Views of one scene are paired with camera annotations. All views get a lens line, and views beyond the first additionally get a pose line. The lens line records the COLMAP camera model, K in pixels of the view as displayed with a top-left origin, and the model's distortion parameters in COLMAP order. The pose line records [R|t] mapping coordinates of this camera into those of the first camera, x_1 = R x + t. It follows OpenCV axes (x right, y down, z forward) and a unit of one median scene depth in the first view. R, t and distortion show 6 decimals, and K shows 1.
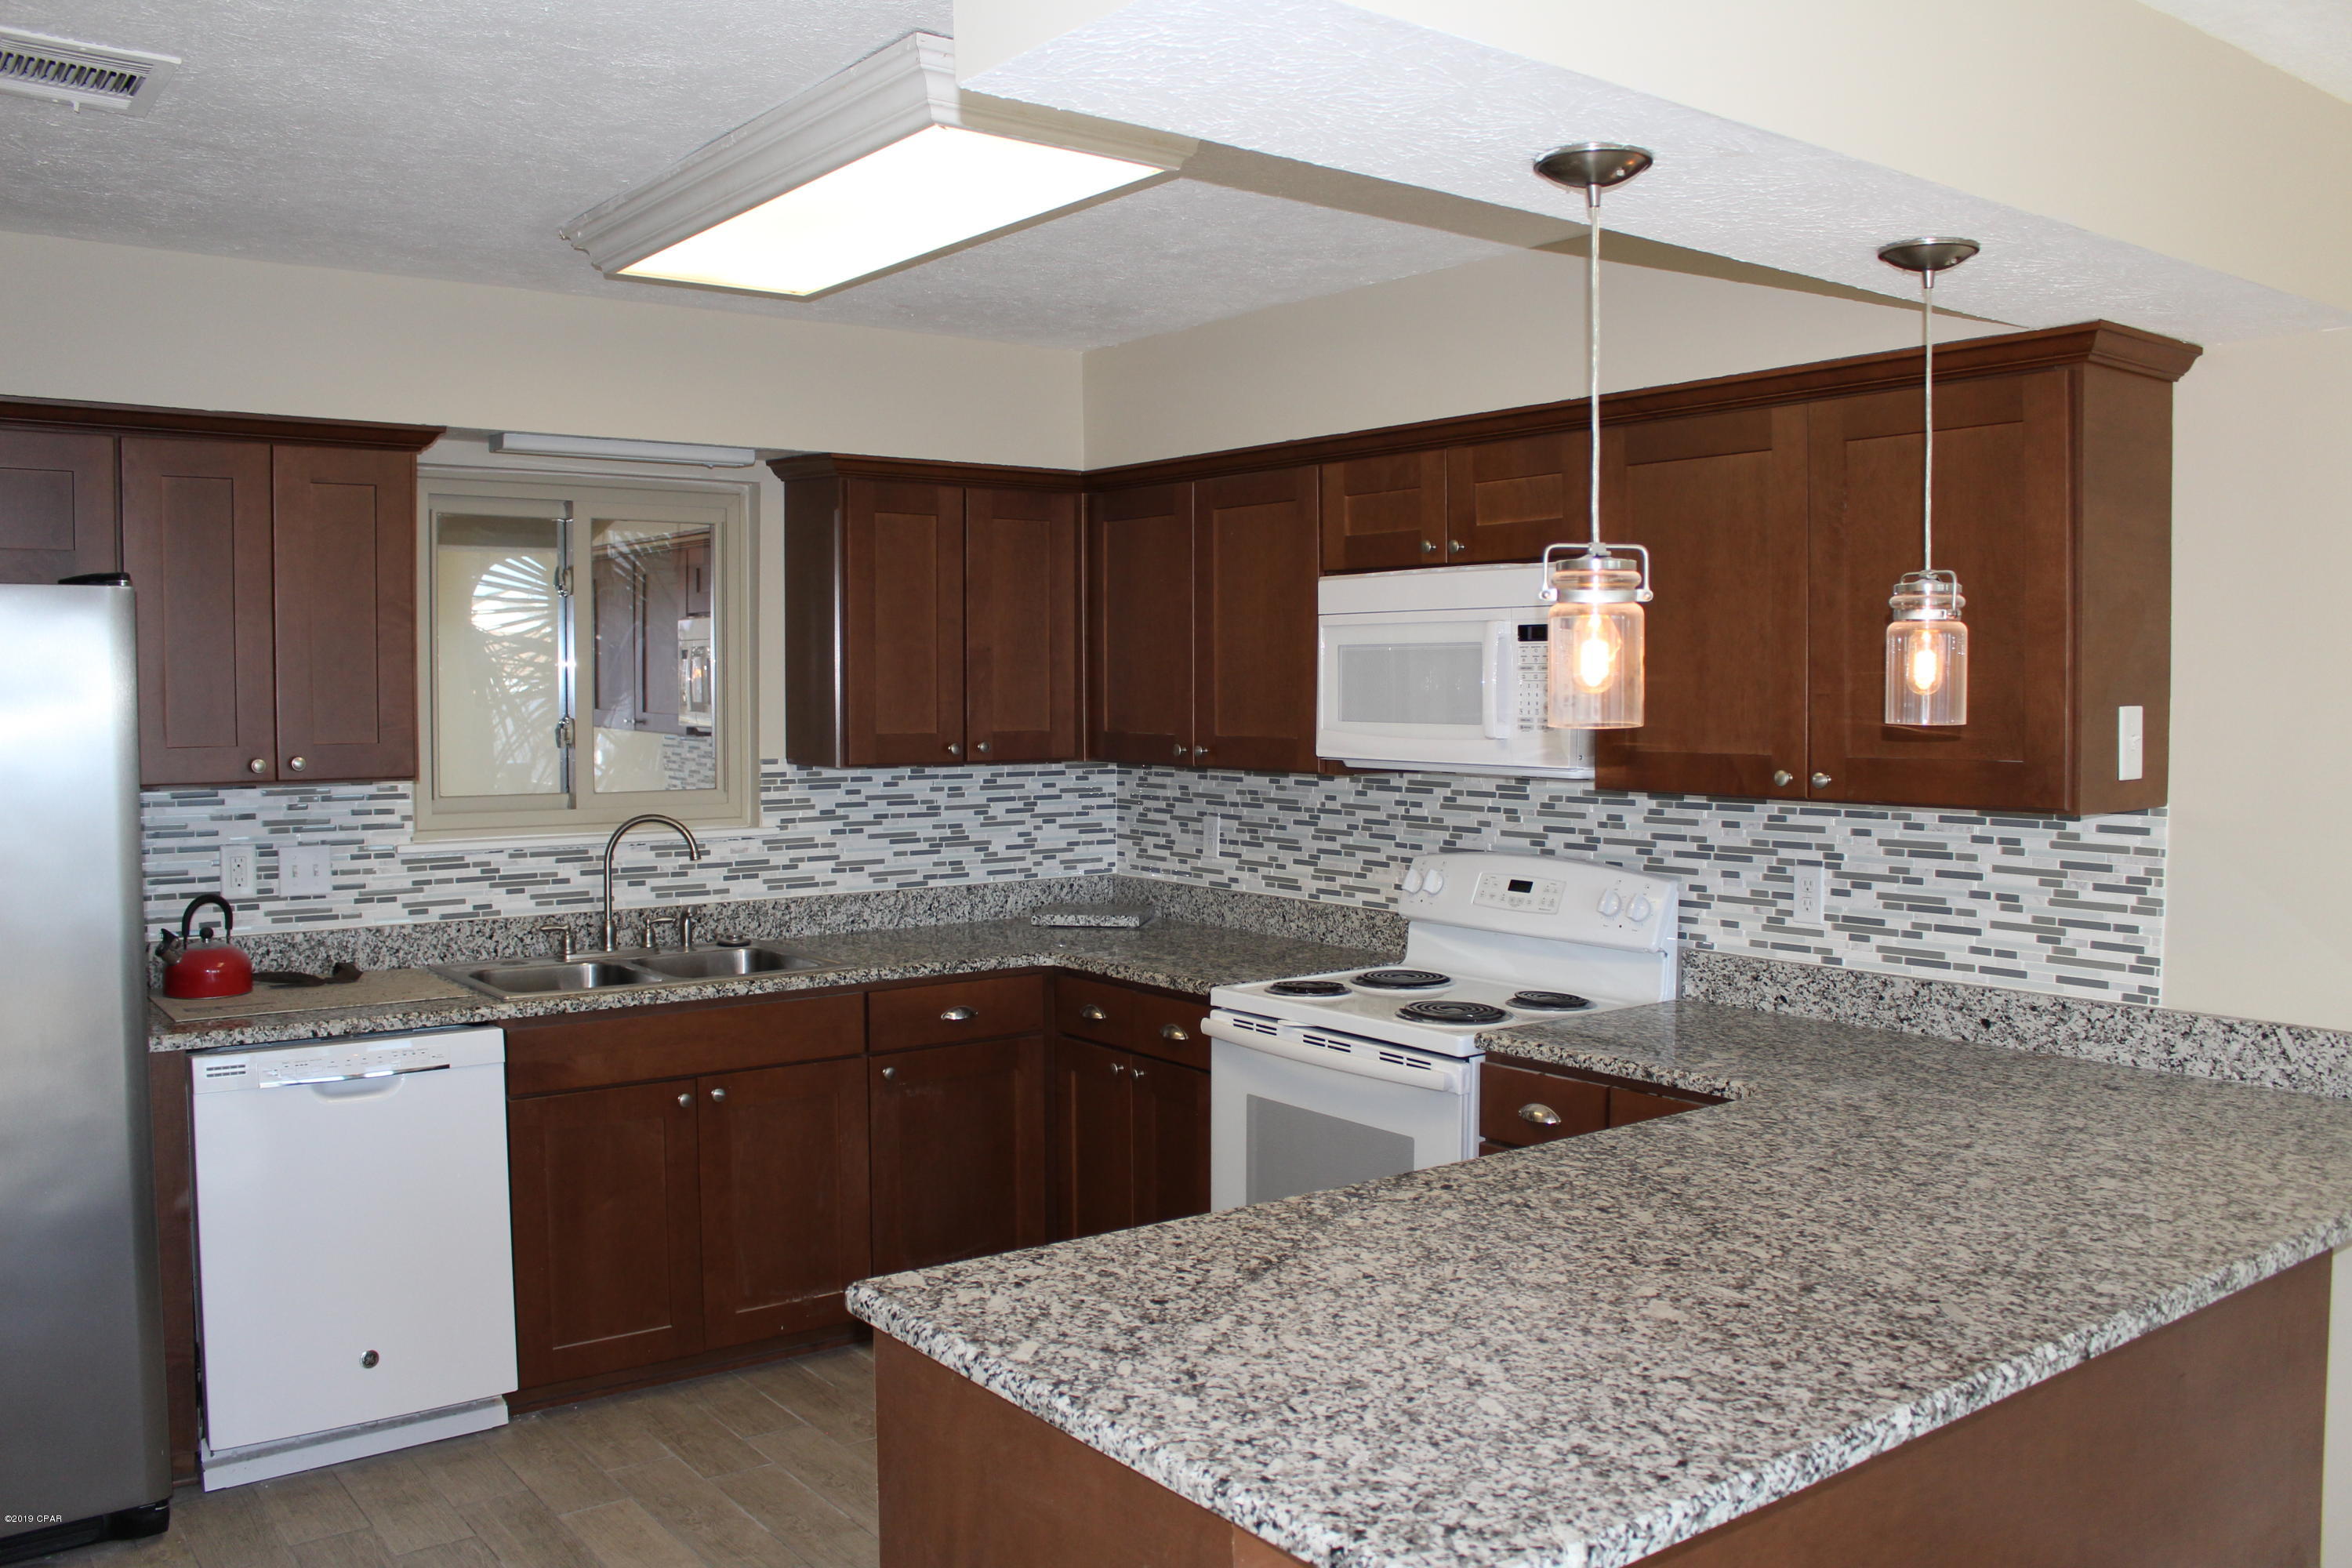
lens RADIAL K [[1978.4, 0, 1177.0], [0, 1978.4, 793.5], [0, 0, 1]] dist [-0.149334, 0.119967]
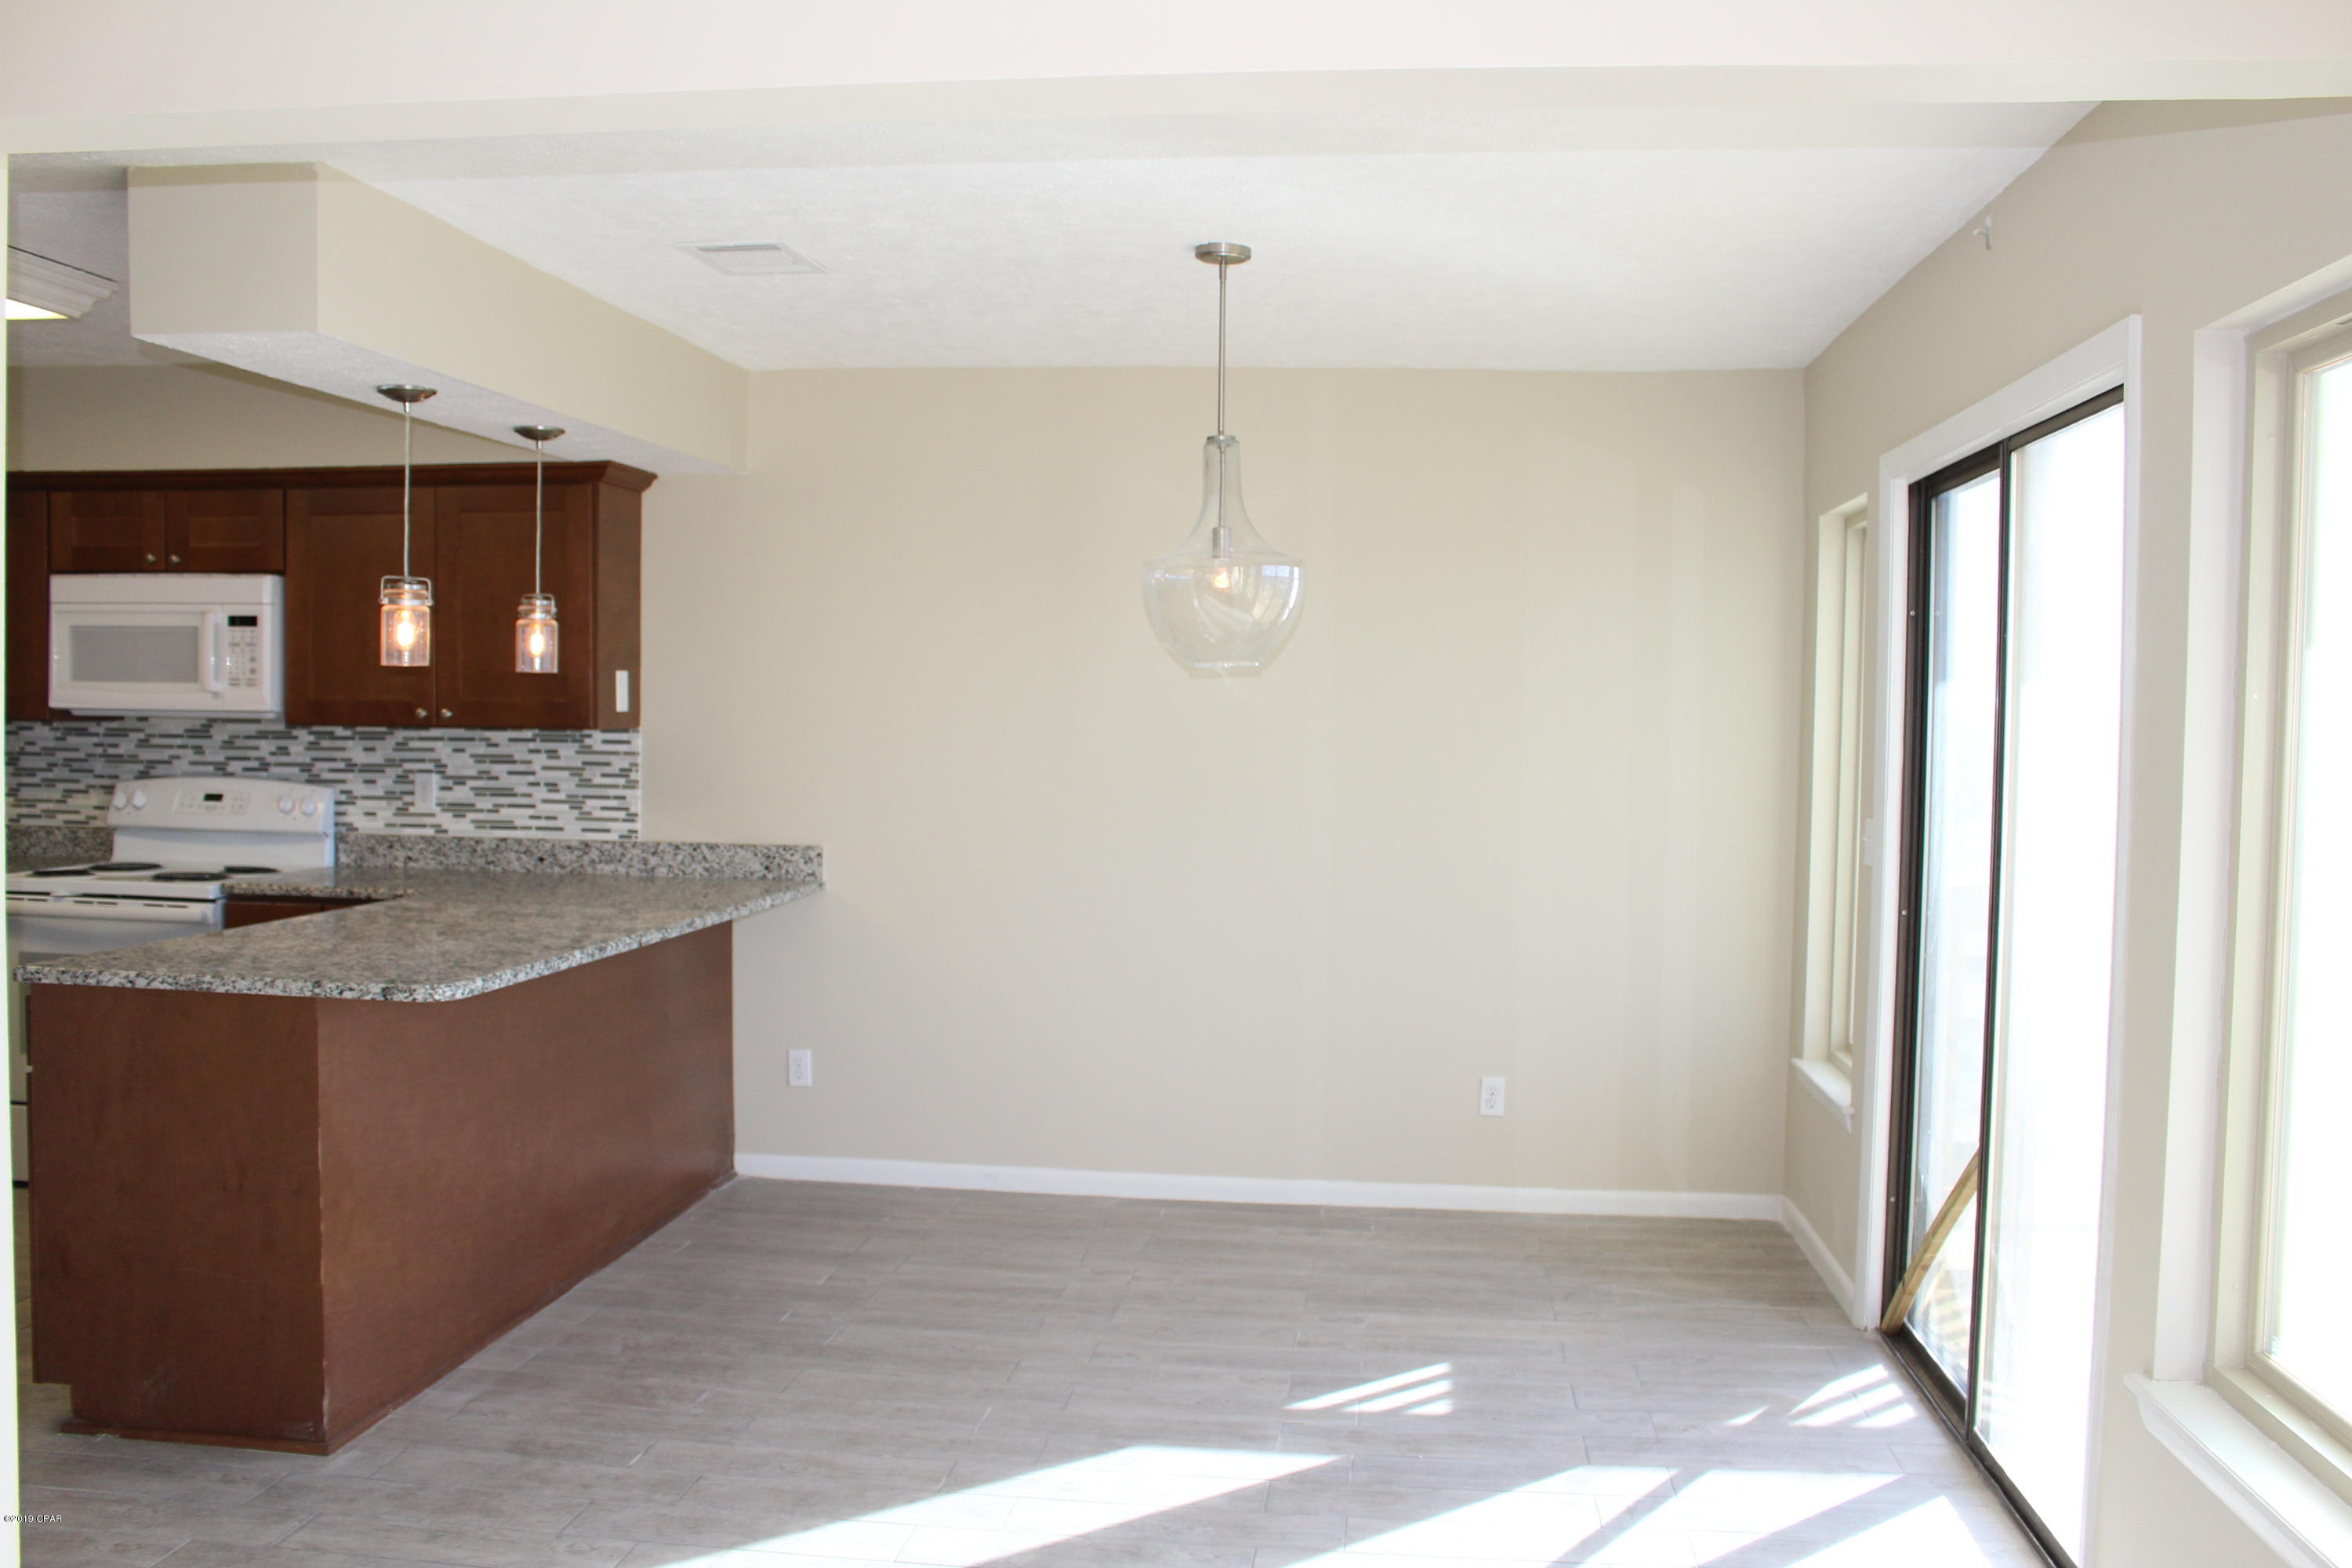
lens RADIAL K [[1978.4, 0, 1177.0], [0, 1978.4, 793.5], [0, 0, 1]] dist [-0.149334, 0.119967]
pose [[0.709307, -0.020005, 0.704616, -0.340835], [0.021827, 0.999741, 0.006412, 0.054990], [-0.704562, 0.010831, 0.709560, -0.531121]]
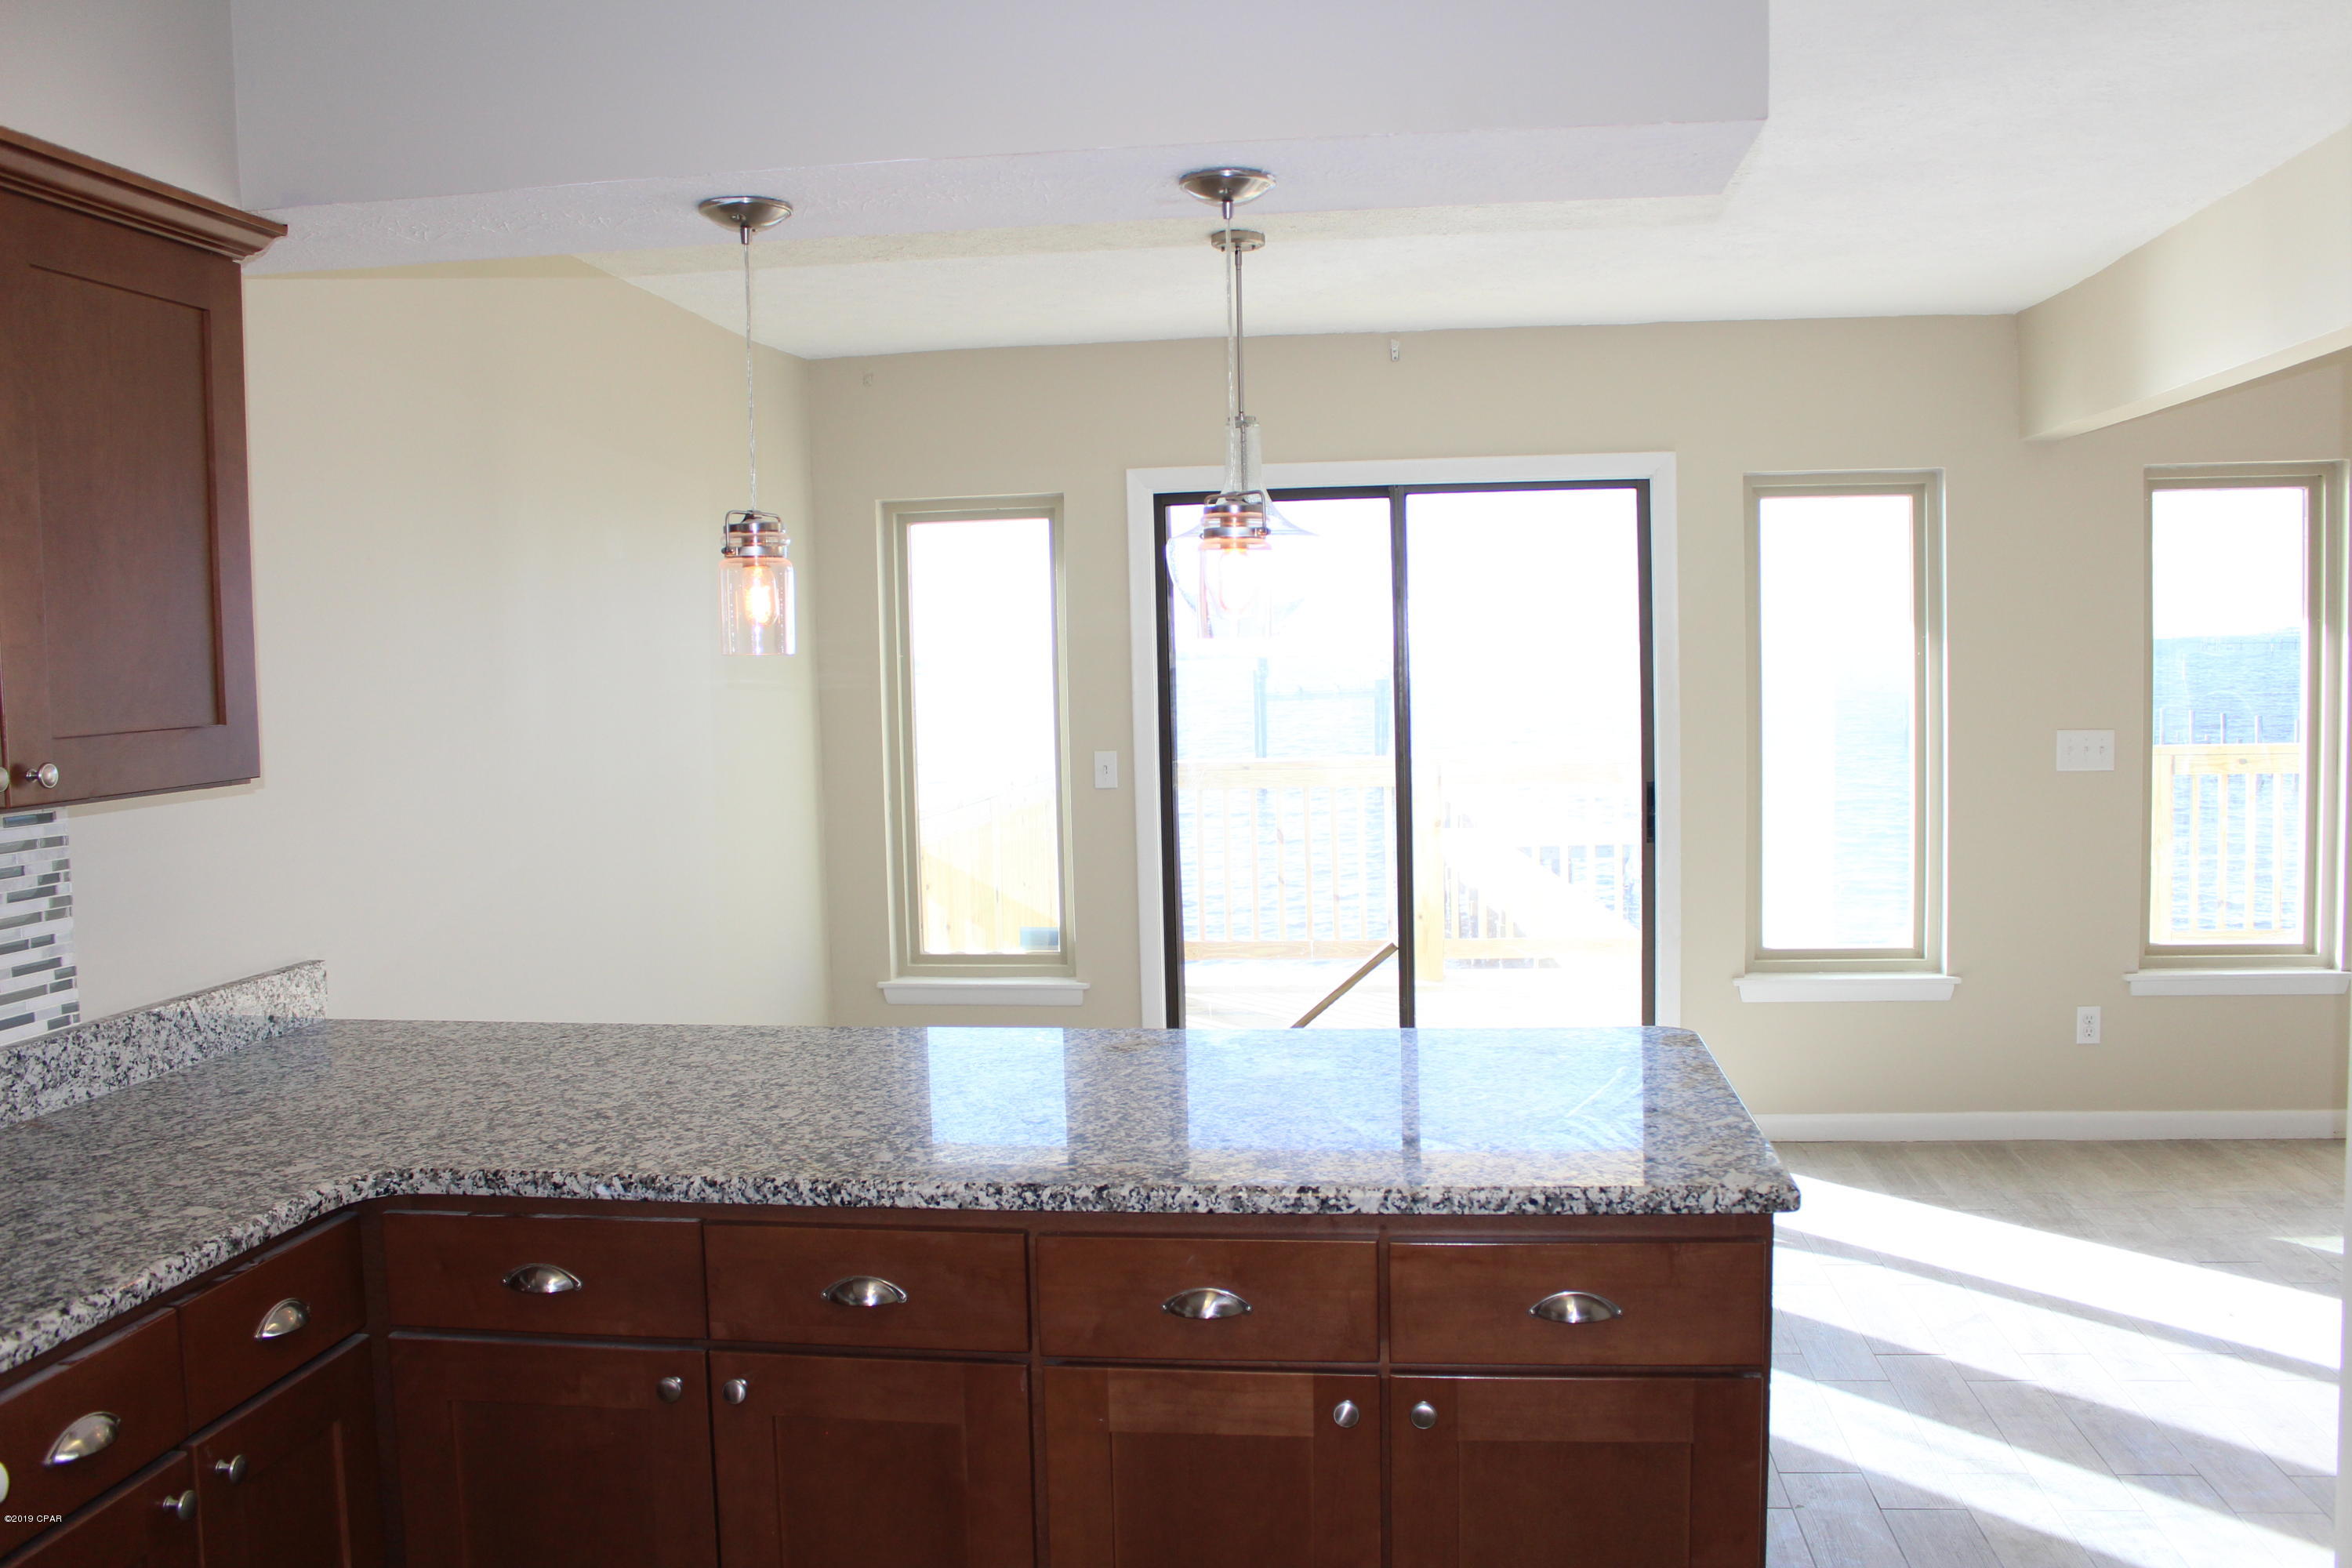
lens RADIAL K [[1978.4, 0, 1177.0], [0, 1978.4, 793.5], [0, 0, 1]] dist [-0.149334, 0.119967]
pose [[-0.712723, -0.030531, 0.700781, -0.337741], [0.063822, 0.992086, 0.108132, -0.039483], [-0.698536, 0.121794, -0.705133, 1.017437]]
